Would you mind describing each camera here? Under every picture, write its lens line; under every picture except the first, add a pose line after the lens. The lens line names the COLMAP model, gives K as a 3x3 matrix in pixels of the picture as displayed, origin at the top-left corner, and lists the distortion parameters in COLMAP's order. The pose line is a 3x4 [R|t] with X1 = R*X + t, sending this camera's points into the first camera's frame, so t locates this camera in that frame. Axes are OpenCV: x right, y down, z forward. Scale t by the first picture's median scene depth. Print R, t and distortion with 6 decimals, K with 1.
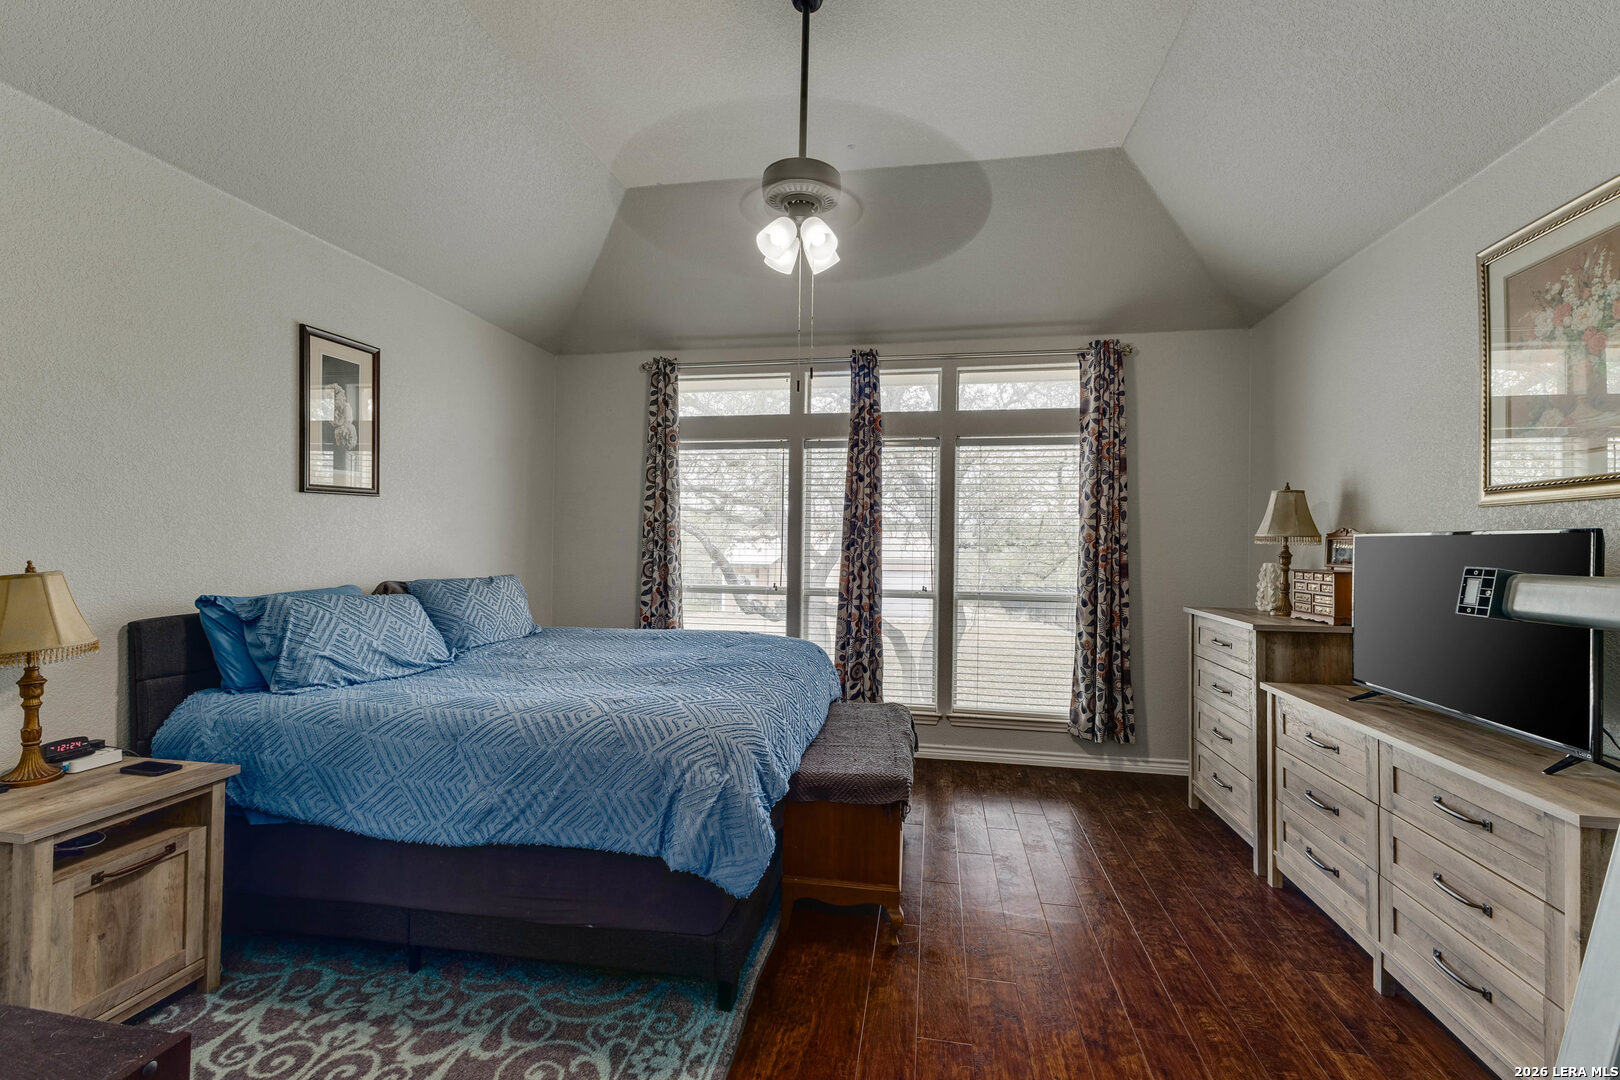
lens RADIAL K [[693.9, 0, 814.7], [0, 693.9, 535.6], [0, 0, 1]] dist [0.009173, -0.001672]
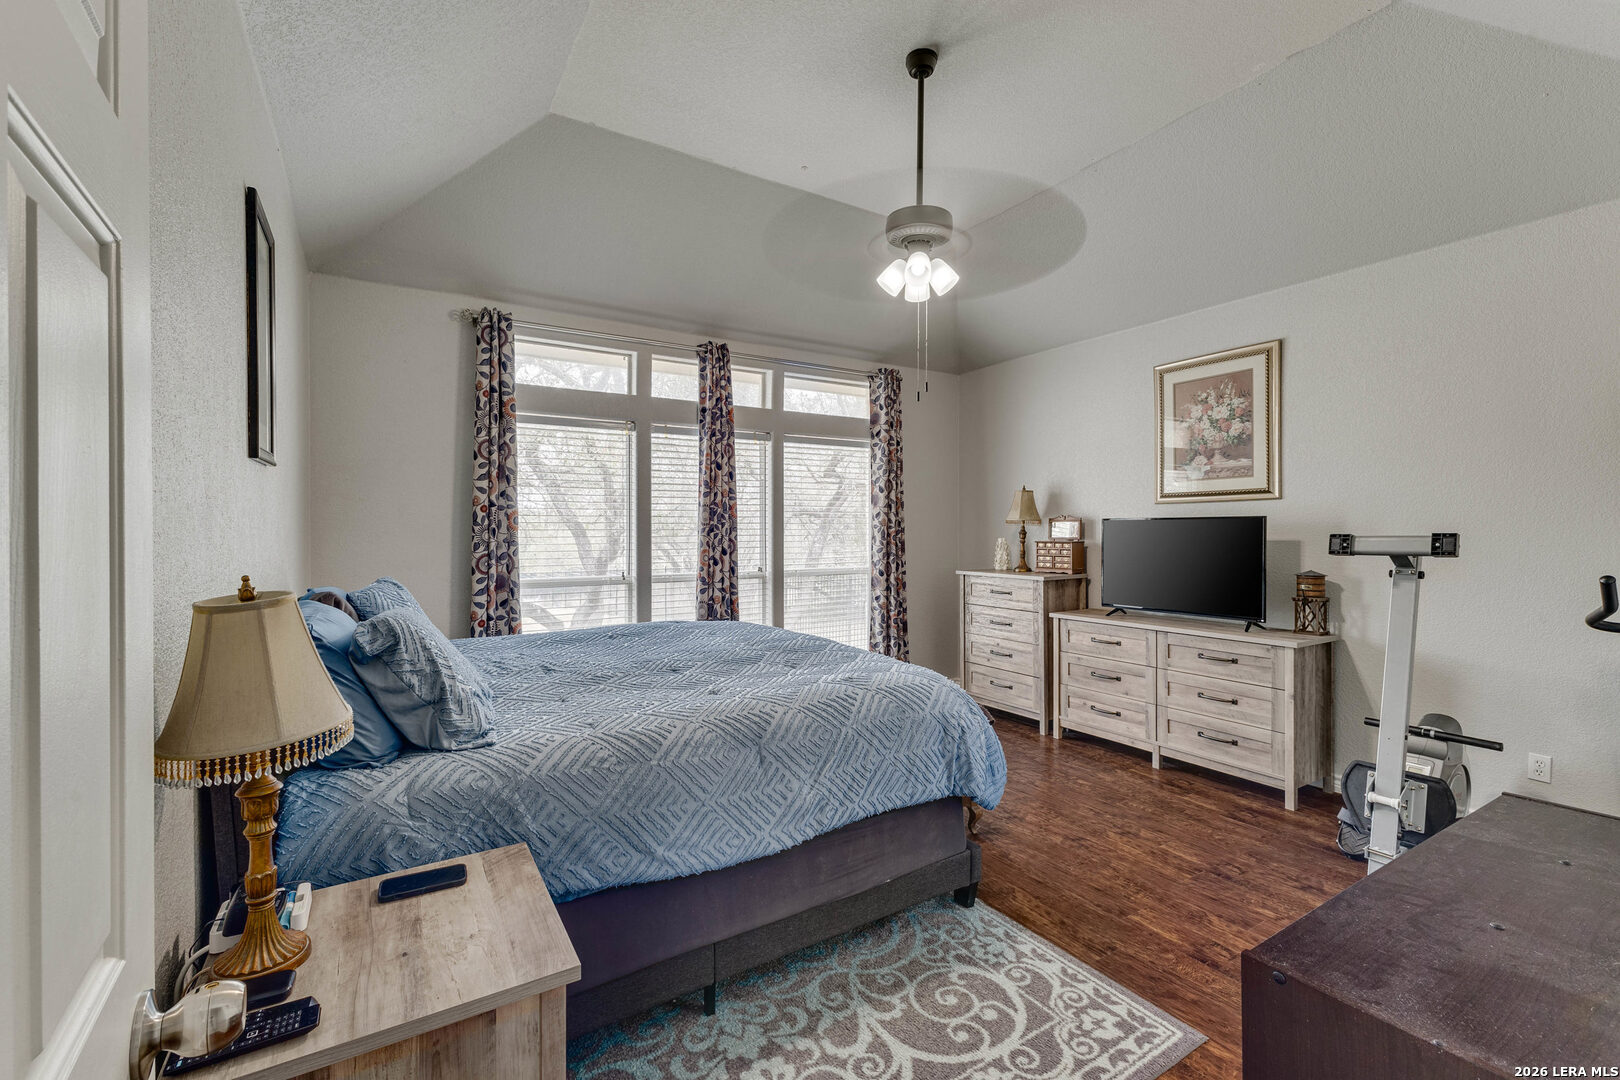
lens RADIAL K [[693.9, 0, 809.0], [0, 693.9, 536.3], [0, 0, 1]] dist [0.009173, -0.001672]
pose [[0.741778, -0.020798, 0.670323, -0.567878], [0.005075, 0.999664, 0.025400, -0.003723], [-0.670627, -0.015439, 0.741634, 0.140897]]
